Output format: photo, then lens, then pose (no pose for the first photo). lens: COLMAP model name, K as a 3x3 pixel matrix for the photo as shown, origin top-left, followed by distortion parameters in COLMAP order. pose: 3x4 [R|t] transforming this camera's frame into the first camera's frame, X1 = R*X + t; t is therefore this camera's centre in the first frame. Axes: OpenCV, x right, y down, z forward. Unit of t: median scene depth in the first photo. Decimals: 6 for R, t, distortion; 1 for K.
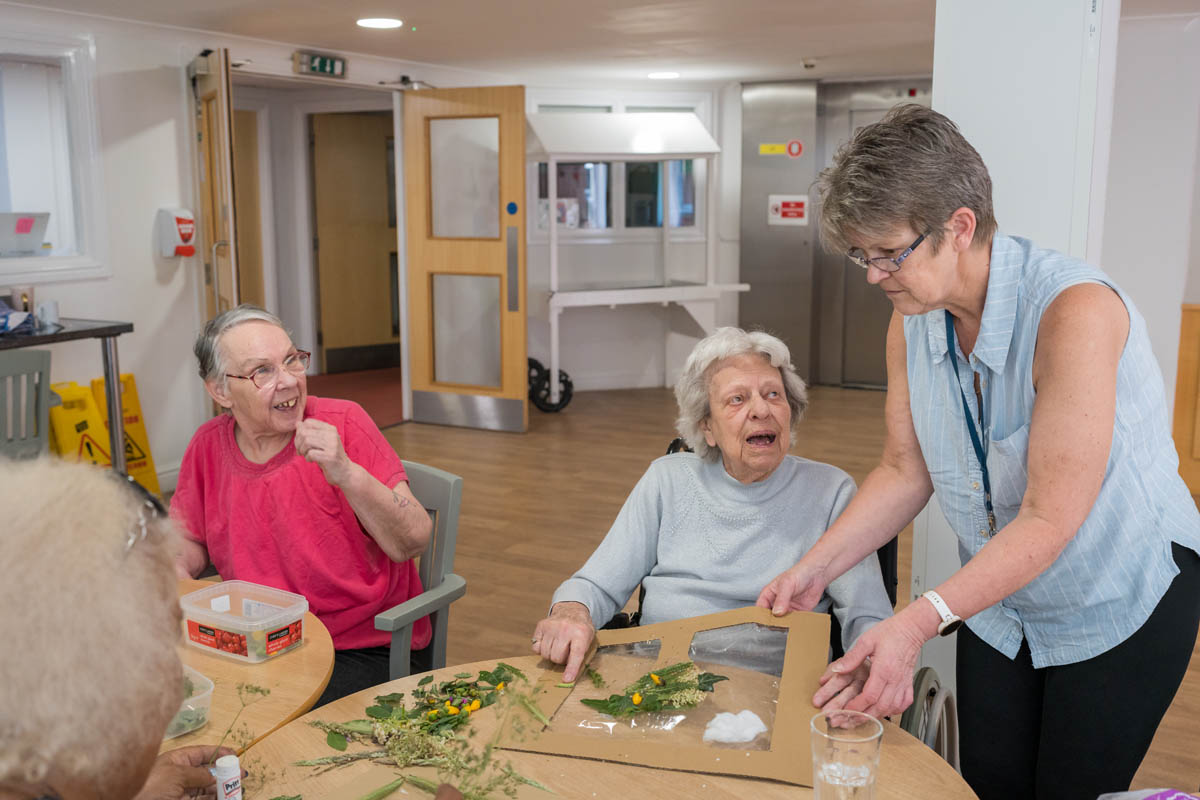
lens RADIAL K [[1160.3, 0, 600.0], [0, 1160.3, 400.0], [0, 0, 1]] dist [-0.042247, -0.030653]
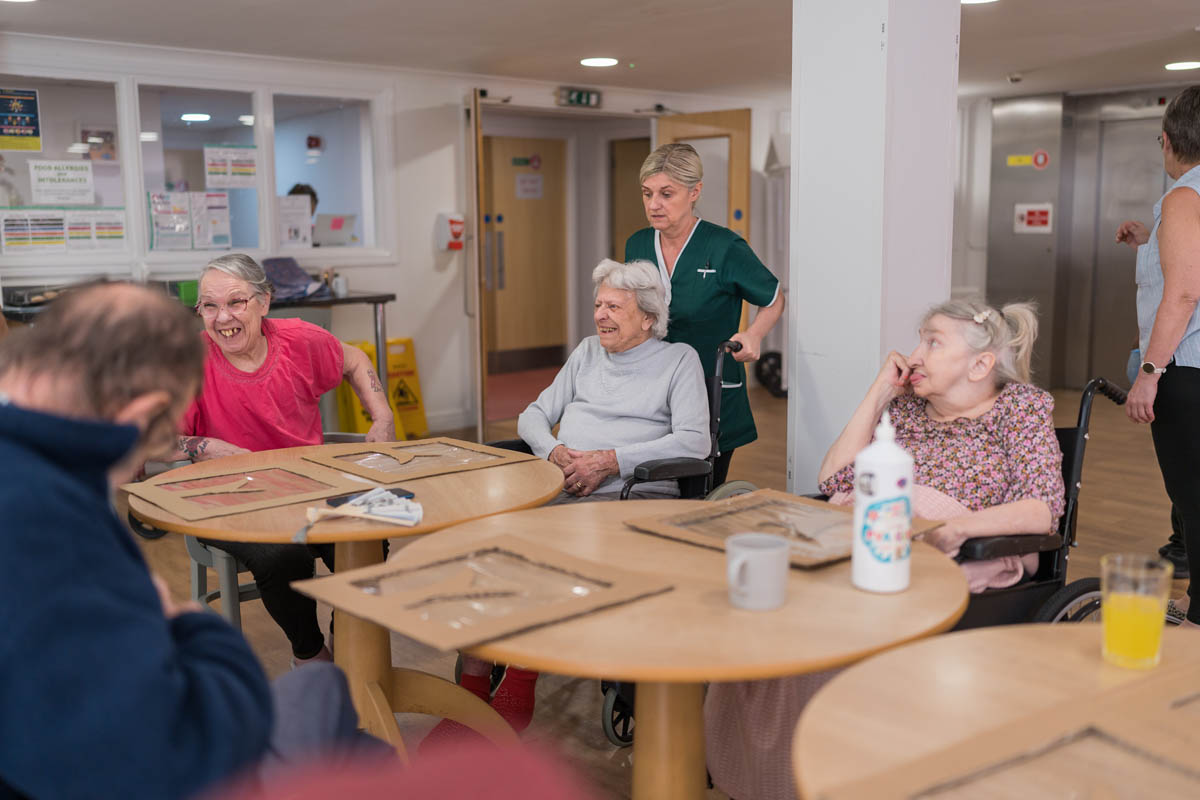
lens RADIAL K [[1160.3, 0, 600.0], [0, 1160.3, 400.0], [0, 0, 1]] dist [-0.042247, -0.030653]
pose [[0.938491, 0.041679, -0.342778, 0.216058], [-0.051172, 0.998515, -0.018694, 0.052716], [0.341490, 0.035085, 0.939230, -0.139202]]
